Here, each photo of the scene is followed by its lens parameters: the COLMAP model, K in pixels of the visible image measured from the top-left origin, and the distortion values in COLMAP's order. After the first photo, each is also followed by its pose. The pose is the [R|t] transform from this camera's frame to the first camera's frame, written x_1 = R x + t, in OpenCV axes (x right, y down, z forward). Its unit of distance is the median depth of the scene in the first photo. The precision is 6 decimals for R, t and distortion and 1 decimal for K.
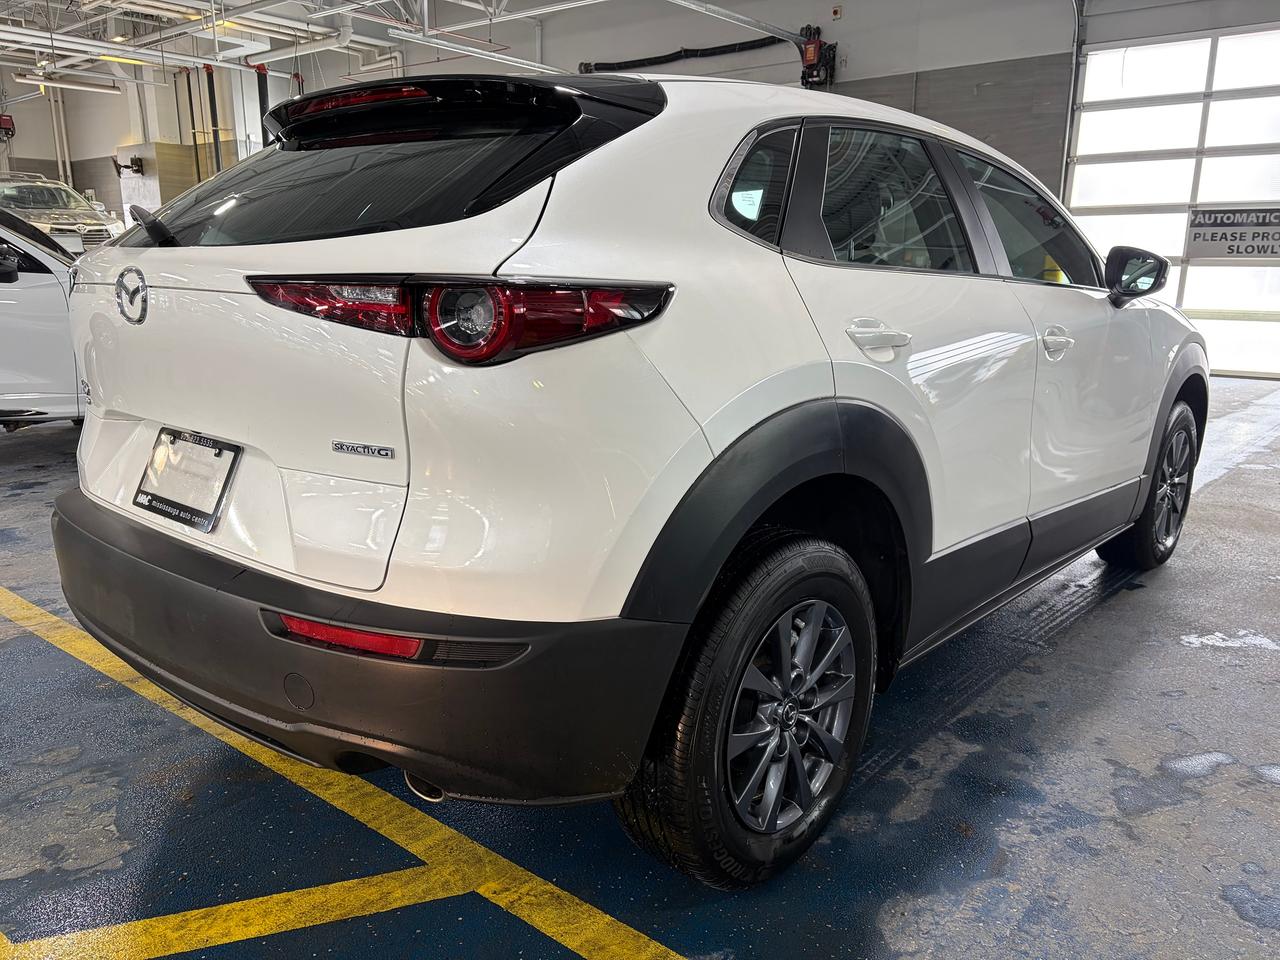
lens RADIAL K [[965.9, 0, 640.0], [0, 965.9, 480.0], [0, 0, 1]] dist [0.042775, -0.005266]
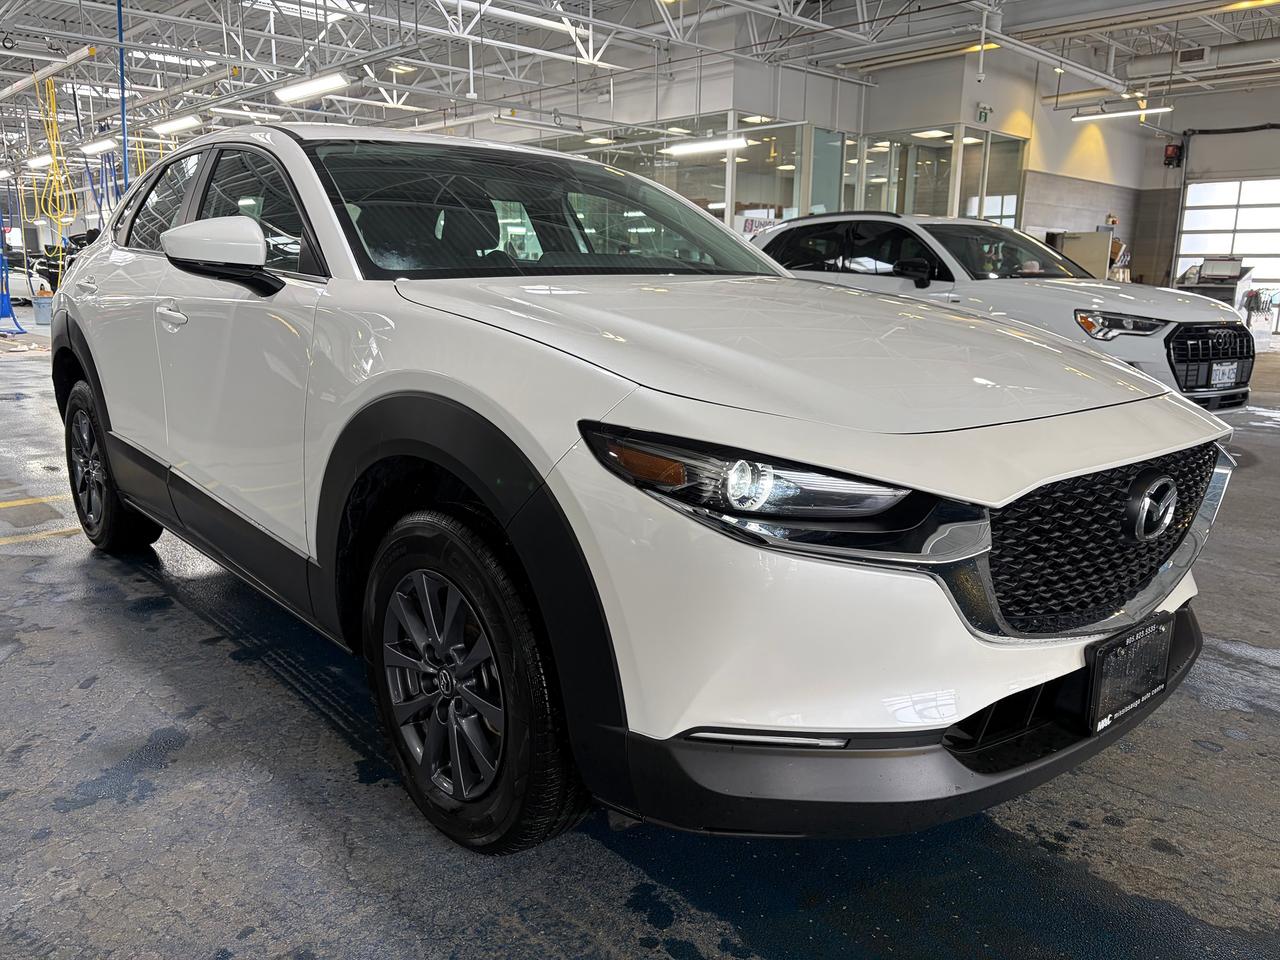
lens RADIAL K [[975.2, 0, 641.5], [0, 975.2, 475.3], [0, 0, 1]] dist [0.062989, -0.074594]
pose [[-0.129782, 0.190484, -0.973074, 1.654622], [-0.230810, 0.948611, 0.216480, -0.368937], [0.964304, 0.252691, -0.079147, 1.863722]]
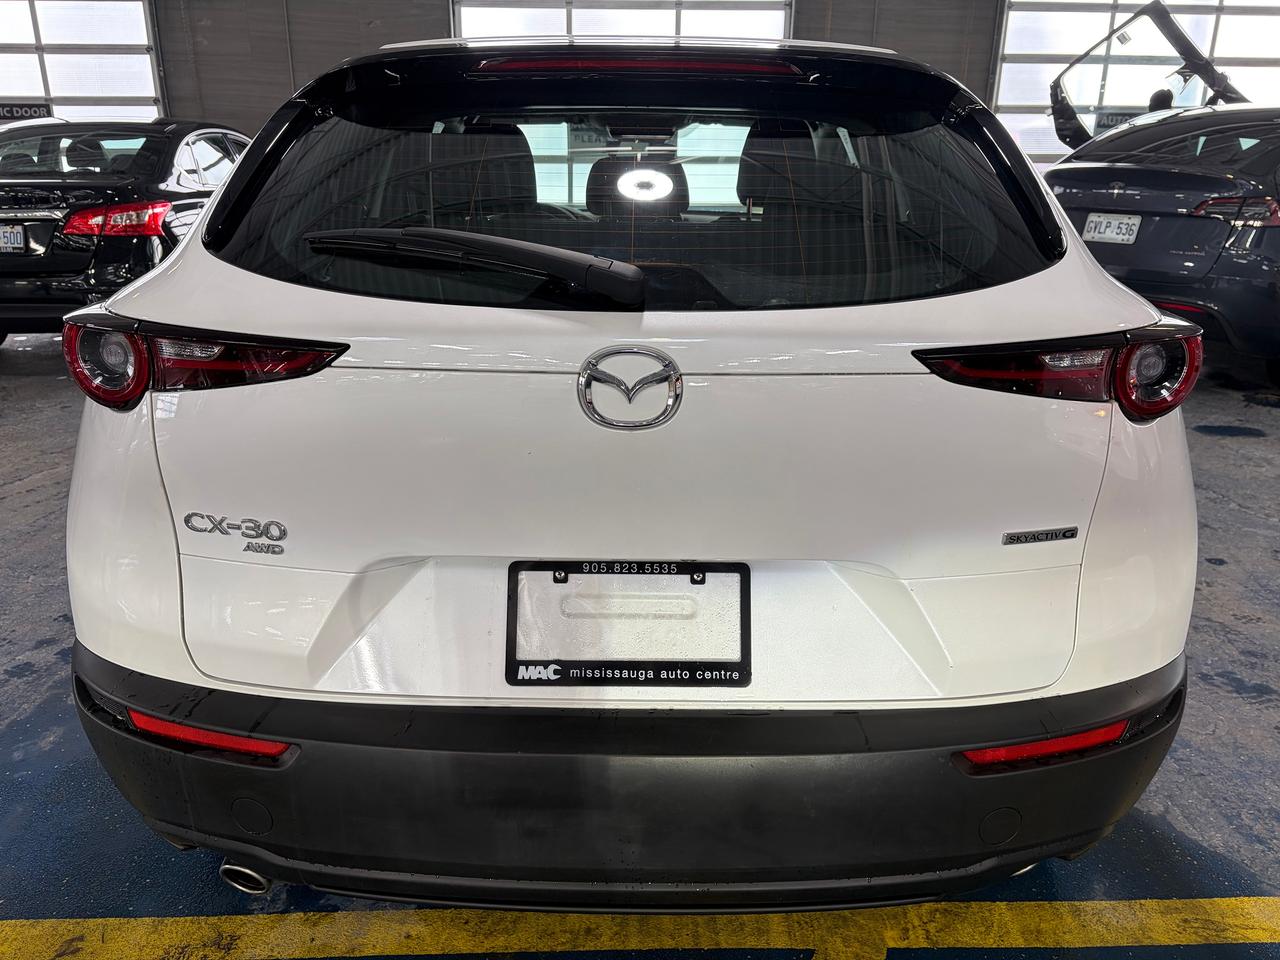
lens RADIAL K [[975.2, 0, 641.5], [0, 975.2, 475.3], [0, 0, 1]] dist [0.062989, -0.074594]
pose [[0.752752, -0.211953, 0.623249, -0.700756], [0.139403, 0.976602, 0.163752, -0.177805], [-0.643374, -0.036382, 0.764687, 0.363149]]
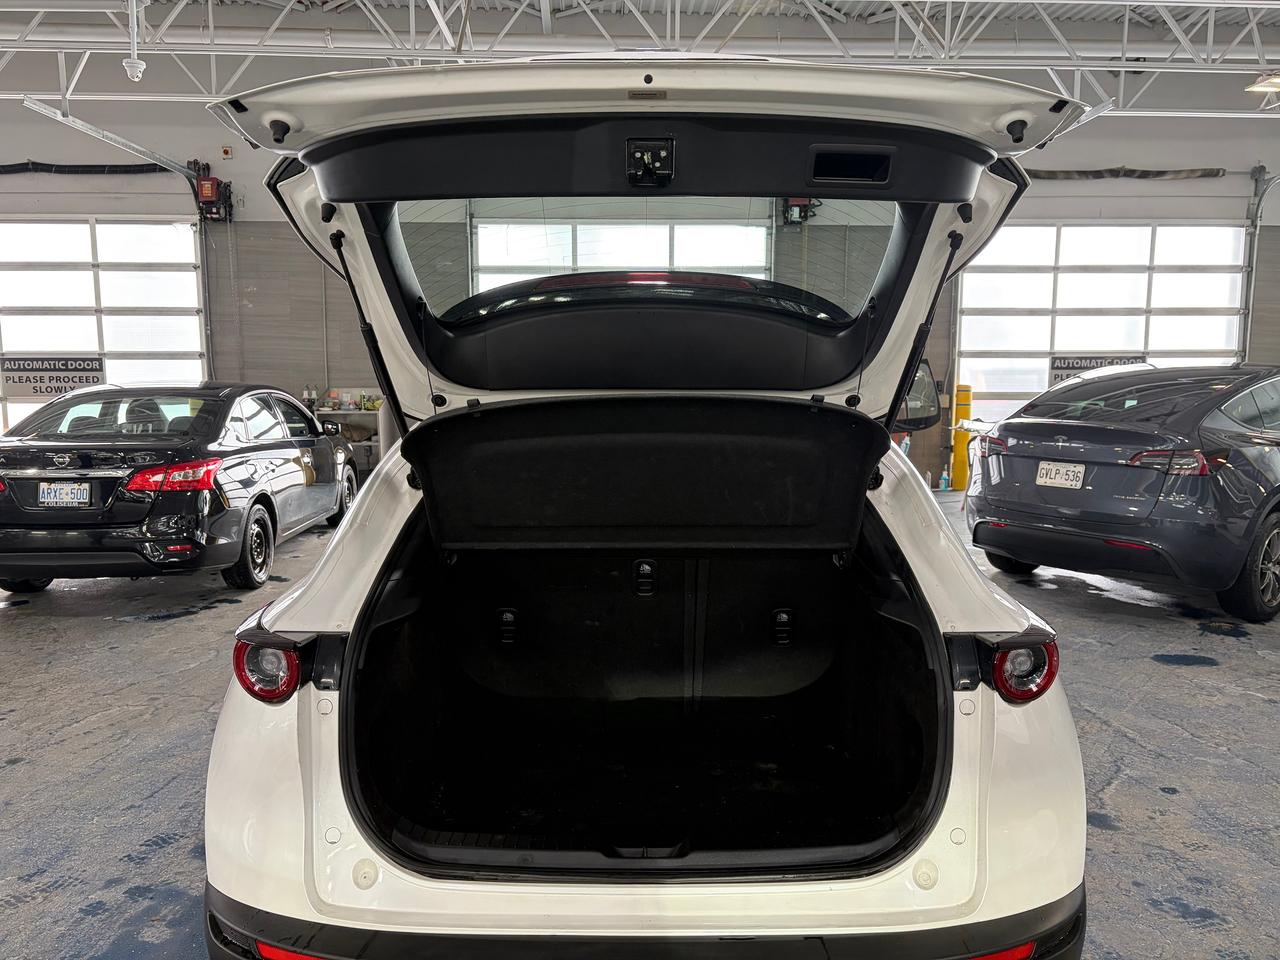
lens RADIAL K [[975.2, 0, 641.5], [0, 975.2, 475.3], [0, 0, 1]] dist [0.062989, -0.074594]
pose [[0.750024, -0.084761, 0.655957, -0.841736], [0.149931, 0.987726, -0.043800, -0.265148], [-0.644193, 0.131199, 0.753526, 0.195015]]
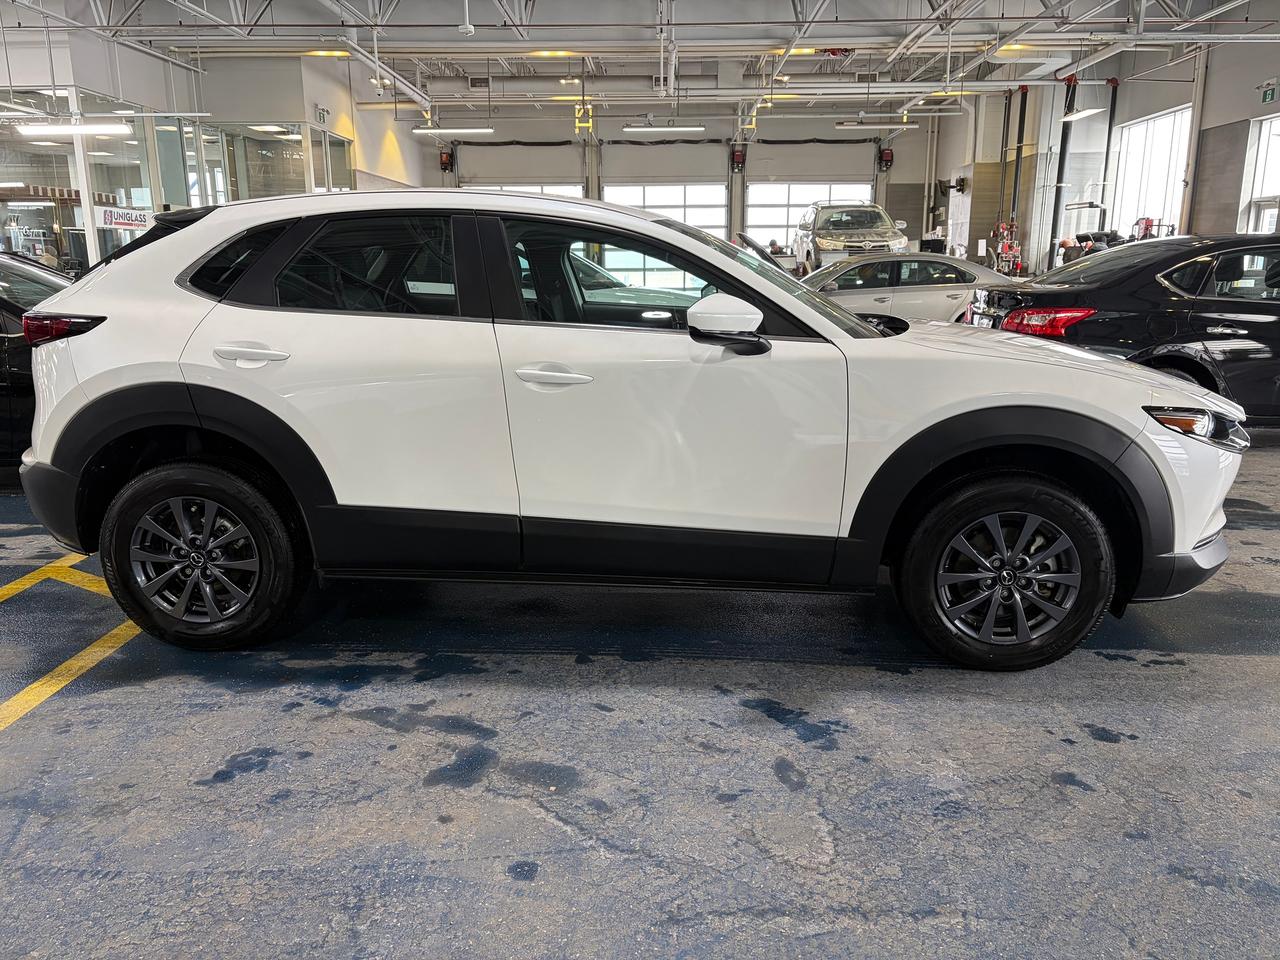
lens RADIAL K [[975.2, 0, 641.5], [0, 975.2, 475.3], [0, 0, 1]] dist [0.062989, -0.074594]
pose [[0.607947, 0.164408, -0.776769, 1.643834], [-0.171375, 0.982437, 0.073811, -0.143726], [0.775262, 0.088245, 0.625445, 0.407907]]
